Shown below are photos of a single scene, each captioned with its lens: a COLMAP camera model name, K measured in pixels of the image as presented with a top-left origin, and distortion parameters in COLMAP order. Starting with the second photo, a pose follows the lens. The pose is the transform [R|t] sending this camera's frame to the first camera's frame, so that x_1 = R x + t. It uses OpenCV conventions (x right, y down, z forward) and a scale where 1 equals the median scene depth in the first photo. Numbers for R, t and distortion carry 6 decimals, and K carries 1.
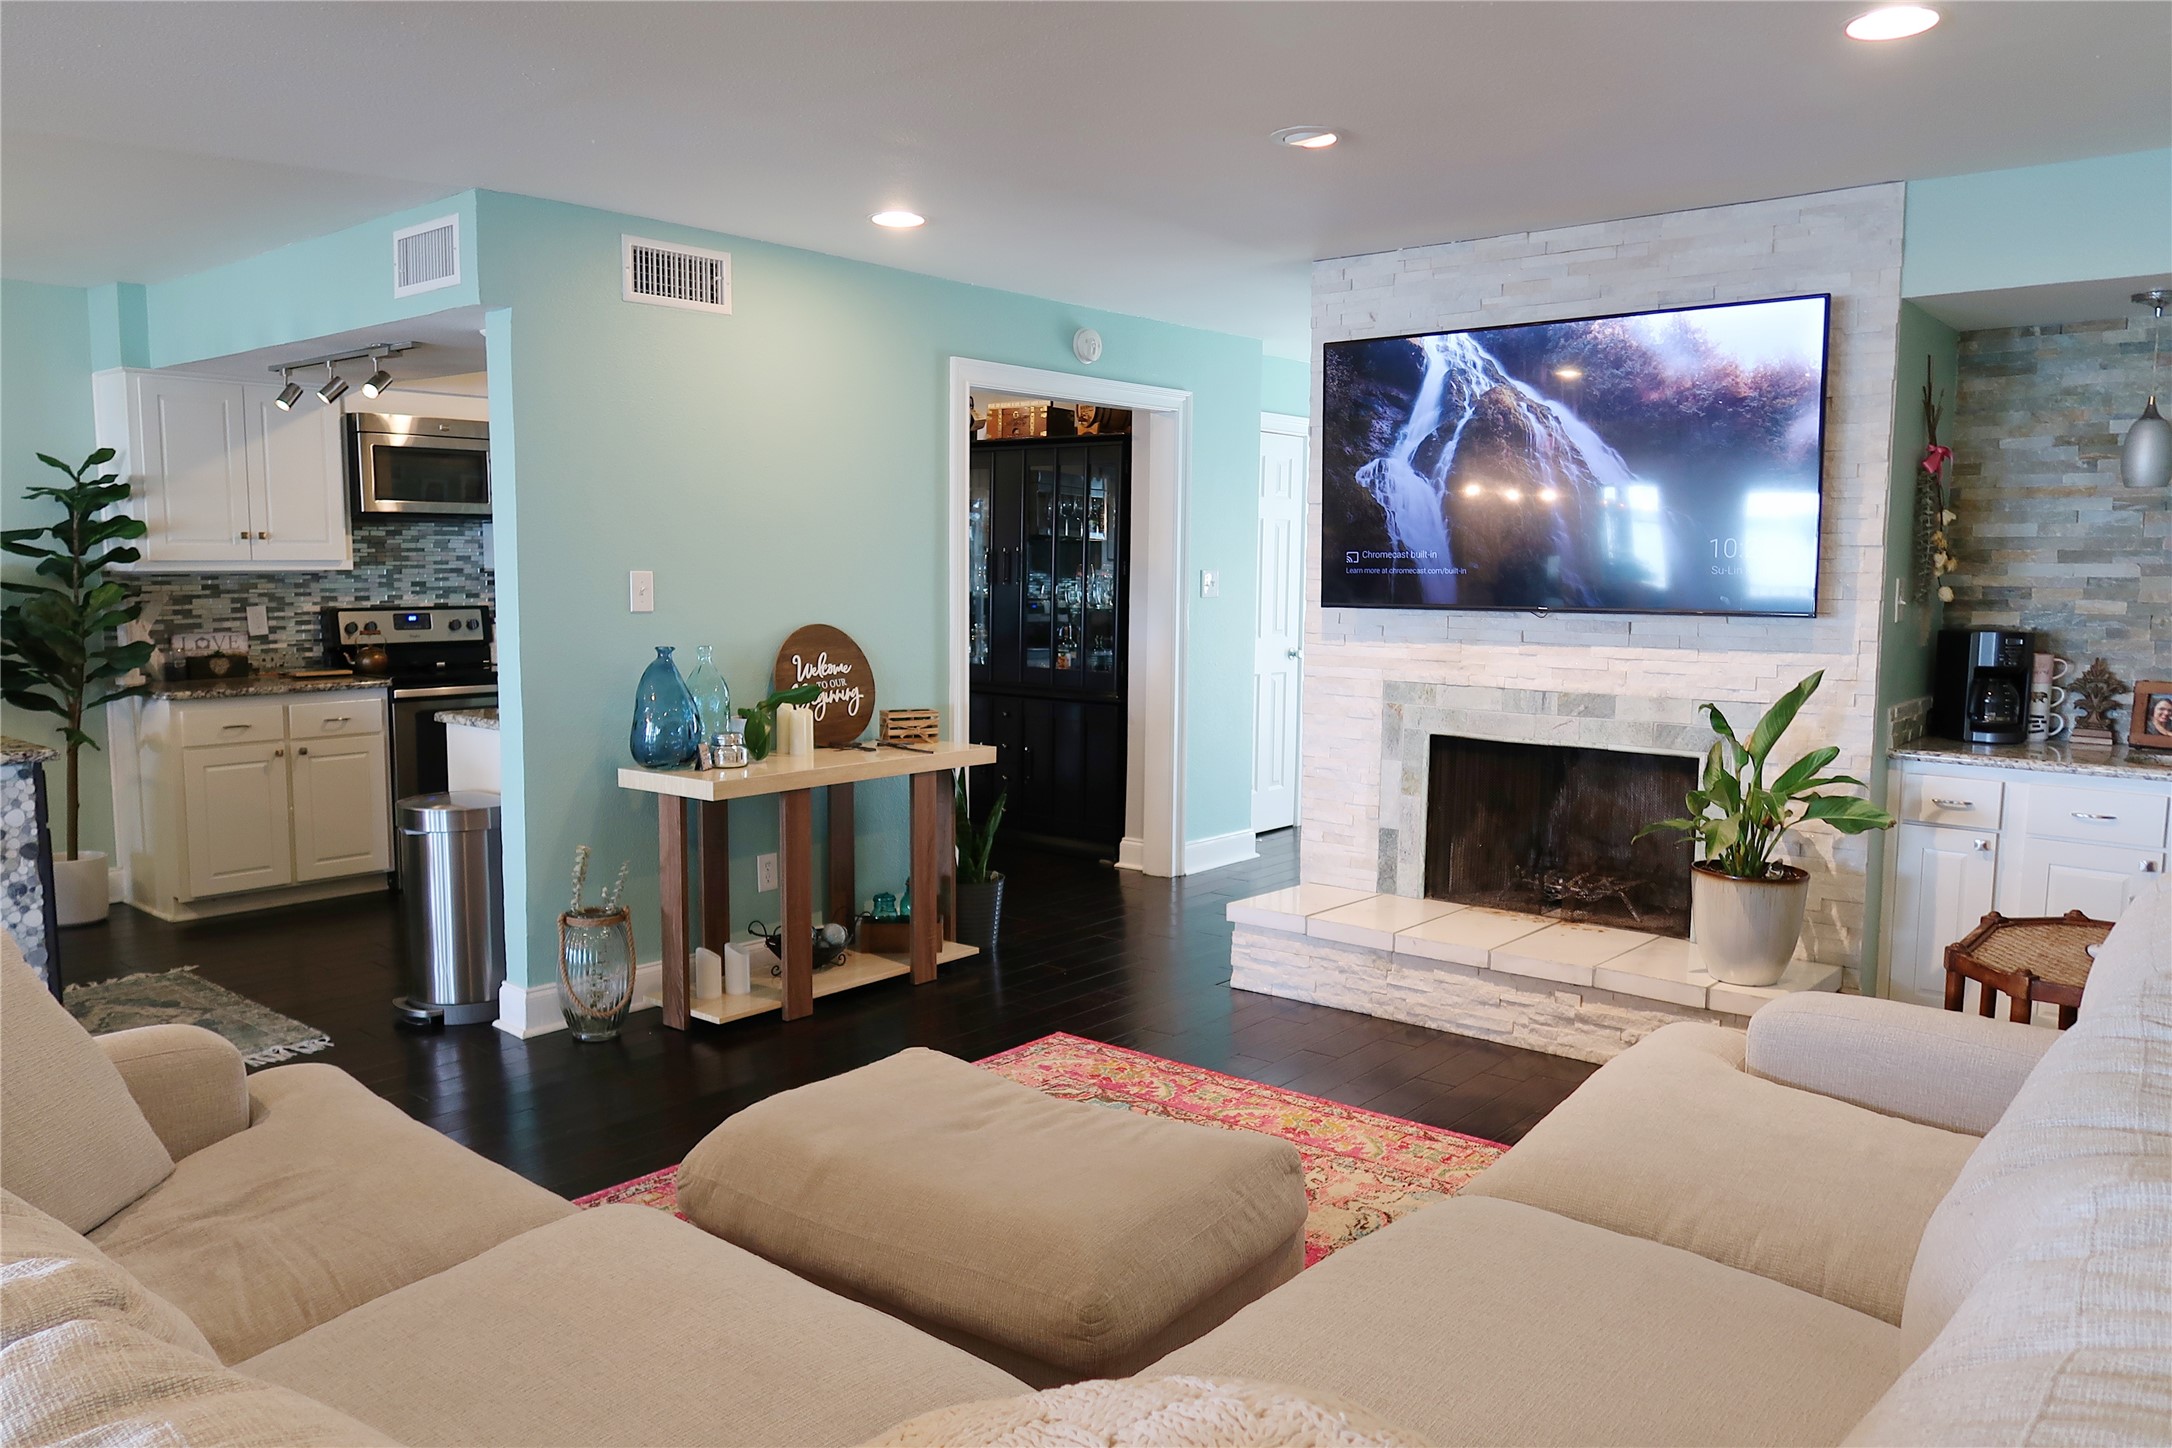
lens RADIAL K [[1496.9, 0, 1086.0], [0, 1496.9, 724.0], [0, 0, 1]] dist [-0.029235, 0.008207]
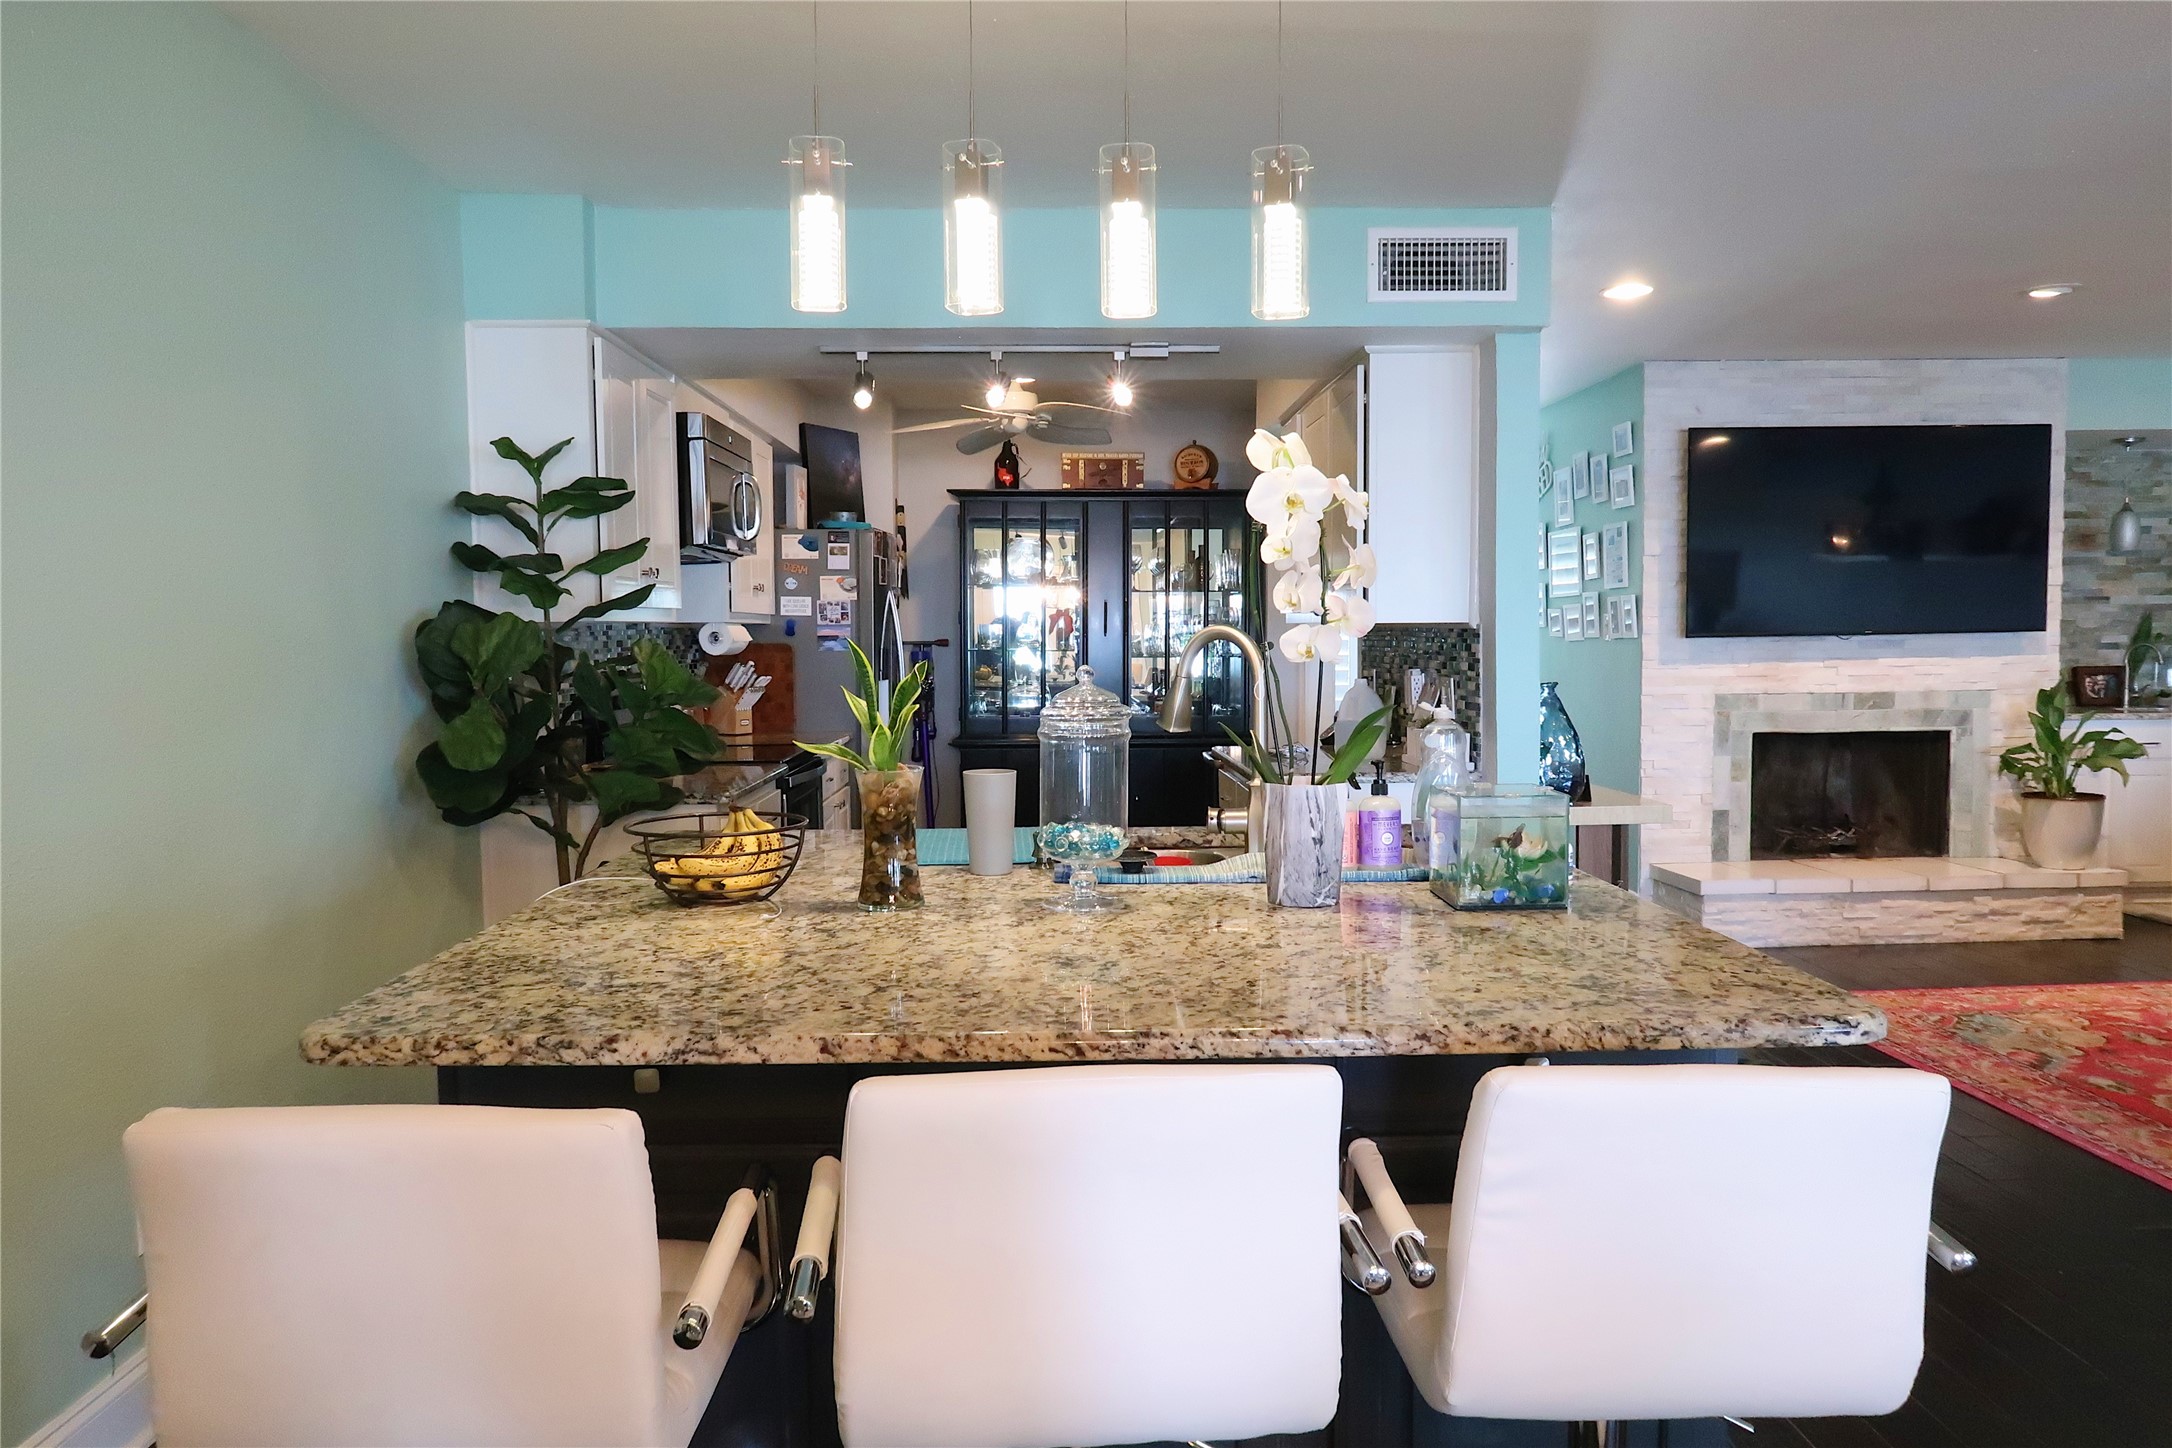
lens RADIAL K [[1496.9, 0, 1086.0], [0, 1496.9, 724.0], [0, 0, 1]] dist [-0.029235, 0.008207]
pose [[0.768382, -0.059882, 0.637184, -1.070419], [0.087902, 0.996052, -0.012393, -0.036820], [-0.633926, 0.065532, 0.770612, 0.380032]]
